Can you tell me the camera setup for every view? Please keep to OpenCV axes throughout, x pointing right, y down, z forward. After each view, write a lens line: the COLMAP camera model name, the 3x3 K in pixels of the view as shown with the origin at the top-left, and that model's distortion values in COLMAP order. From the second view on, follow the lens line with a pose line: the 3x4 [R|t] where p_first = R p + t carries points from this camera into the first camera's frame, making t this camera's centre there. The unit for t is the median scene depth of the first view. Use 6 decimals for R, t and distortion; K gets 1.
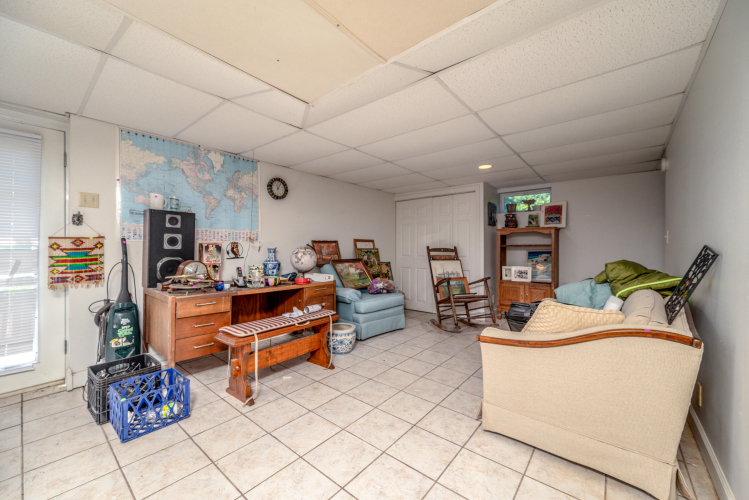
lens RADIAL K [[294.3, 0, 373.7], [0, 294.3, 250.8], [0, 0, 1]] dist [-0.000660, 0.000339]
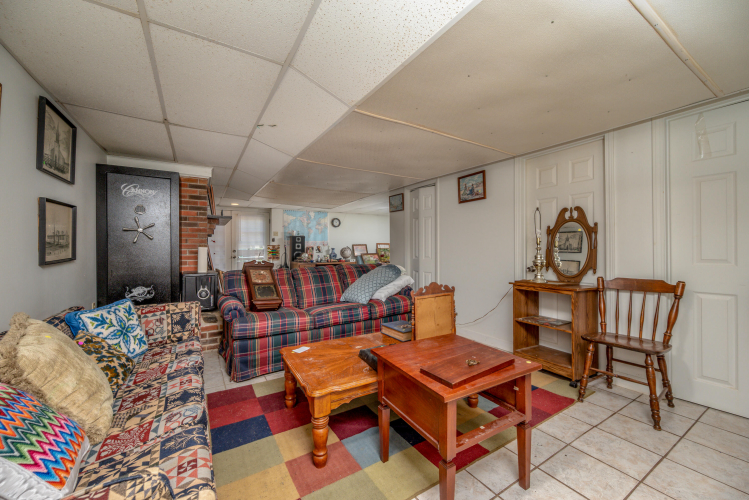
lens RADIAL K [[294.3, 0, 373.0], [0, 294.3, 247.9], [0, 0, 1]] dist [-0.000660, 0.000339]
pose [[0.950379, -0.002652, -0.311084, 0.827630], [0.001889, 0.999994, -0.002753, -0.005759], [0.311089, 0.002029, 0.950378, -1.373145]]
